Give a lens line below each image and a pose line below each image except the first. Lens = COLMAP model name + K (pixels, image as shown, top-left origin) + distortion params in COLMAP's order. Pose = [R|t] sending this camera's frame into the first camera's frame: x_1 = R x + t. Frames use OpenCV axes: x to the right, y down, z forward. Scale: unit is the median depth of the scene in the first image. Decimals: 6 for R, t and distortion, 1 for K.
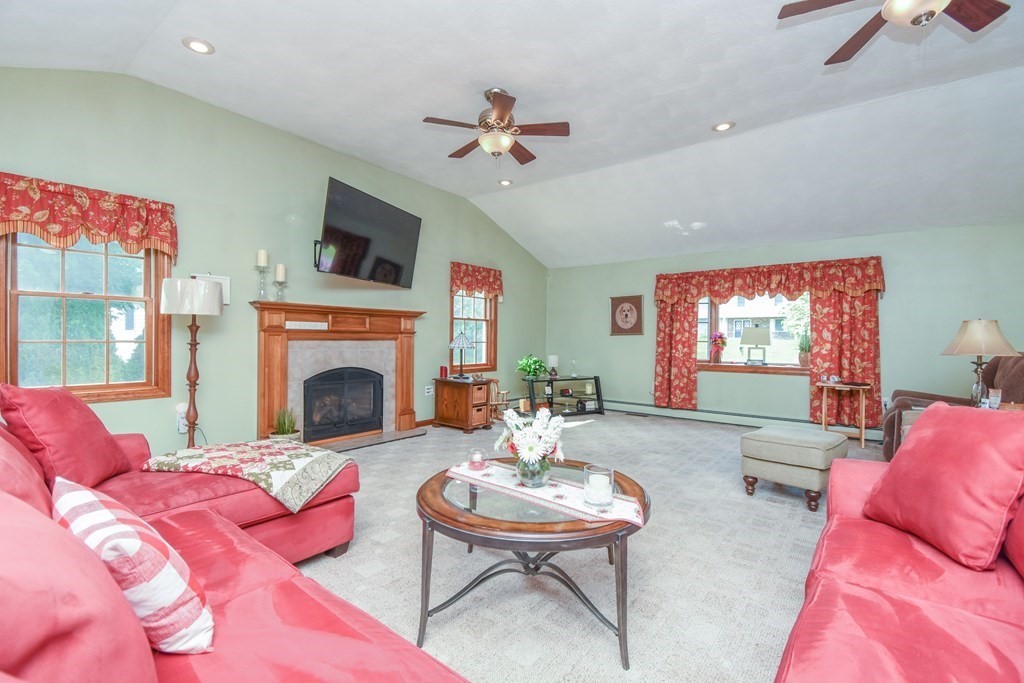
lens RADIAL K [[456.4, 0, 511.0], [0, 456.4, 332.8], [0, 0, 1]] dist [0.030134, -0.026826]
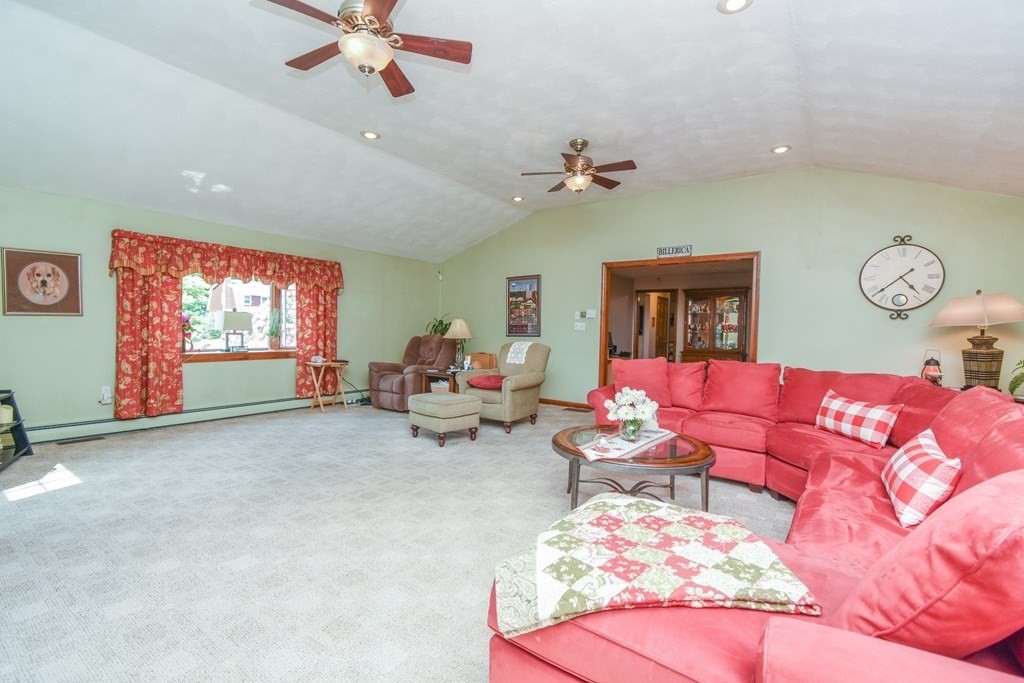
lens RADIAL K [[456.4, 0, 511.0], [0, 456.4, 332.8], [0, 0, 1]] dist [0.030134, -0.026826]
pose [[-0.056117, -0.016695, 0.998285, -0.446307], [-0.034622, 0.999291, 0.014766, -0.002435], [-0.997824, -0.033734, -0.056656, 0.487513]]
